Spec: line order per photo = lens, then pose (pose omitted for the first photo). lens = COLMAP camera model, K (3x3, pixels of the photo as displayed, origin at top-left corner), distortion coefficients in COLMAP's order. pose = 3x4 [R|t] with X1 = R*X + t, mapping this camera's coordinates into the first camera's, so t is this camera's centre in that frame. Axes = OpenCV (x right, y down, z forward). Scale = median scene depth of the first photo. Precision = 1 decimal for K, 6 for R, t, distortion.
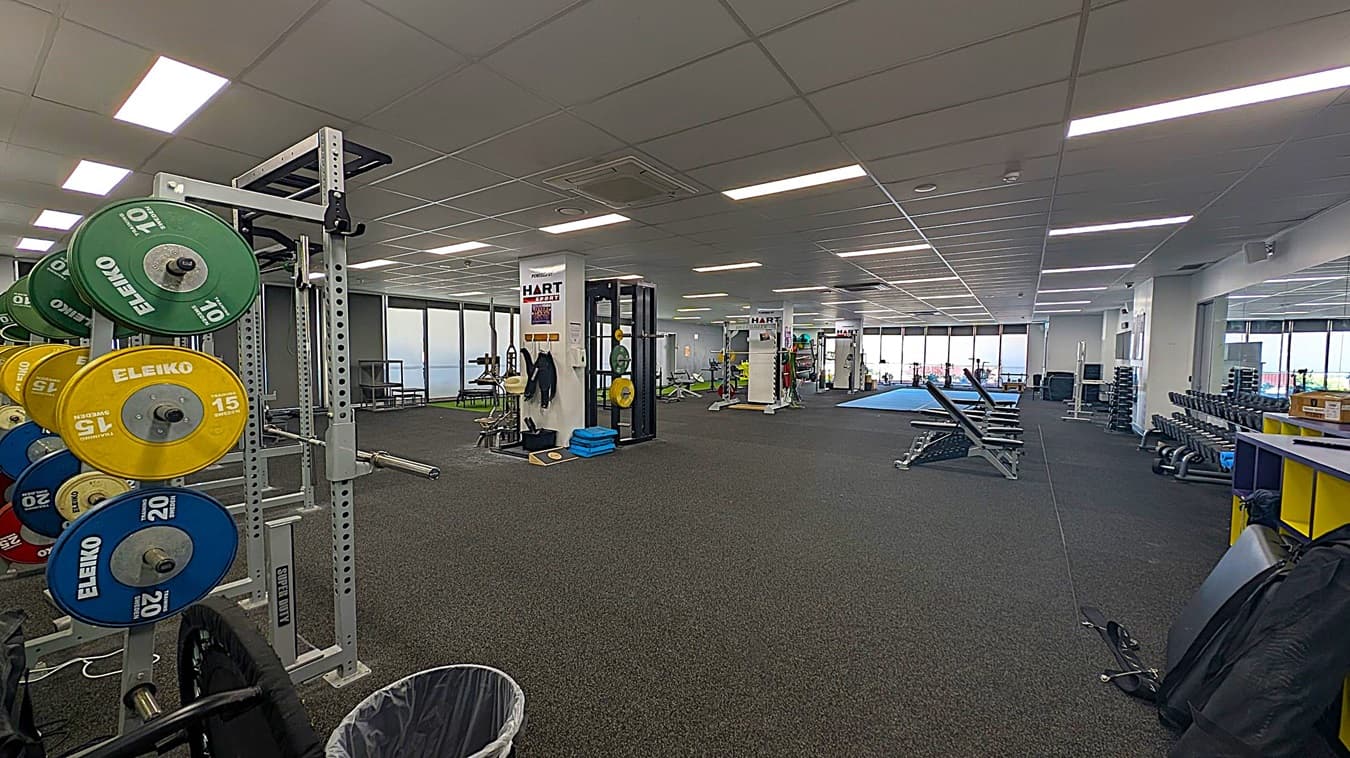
lens RADIAL K [[506.3, 0, 670.7], [0, 506.3, 378.5], [0, 0, 1]] dist [0.008412, -0.003792]
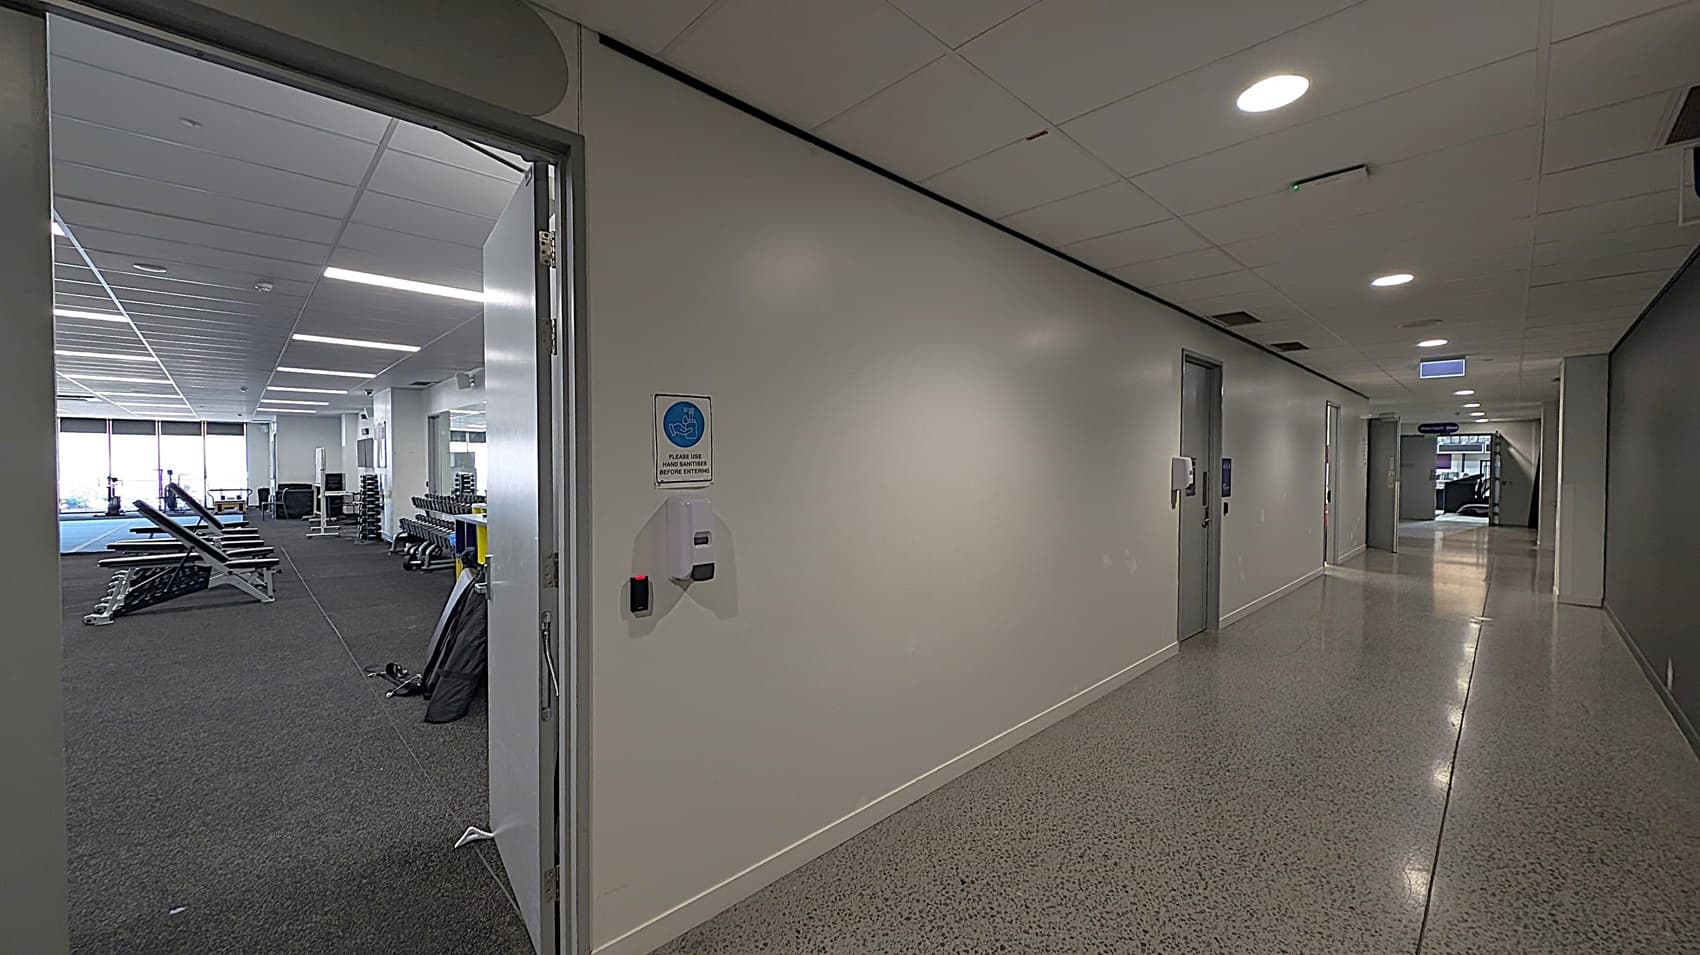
lens RADIAL K [[637.6, 0, 845.8], [0, 637.6, 478.6], [0, 0, 1]] dist [0.008412, -0.003792]
pose [[0.193491, -0.032272, 0.980571, -0.139320], [0.052860, 0.998350, 0.022426, 0.004840], [-0.979677, 0.047493, 0.194878, -0.137482]]
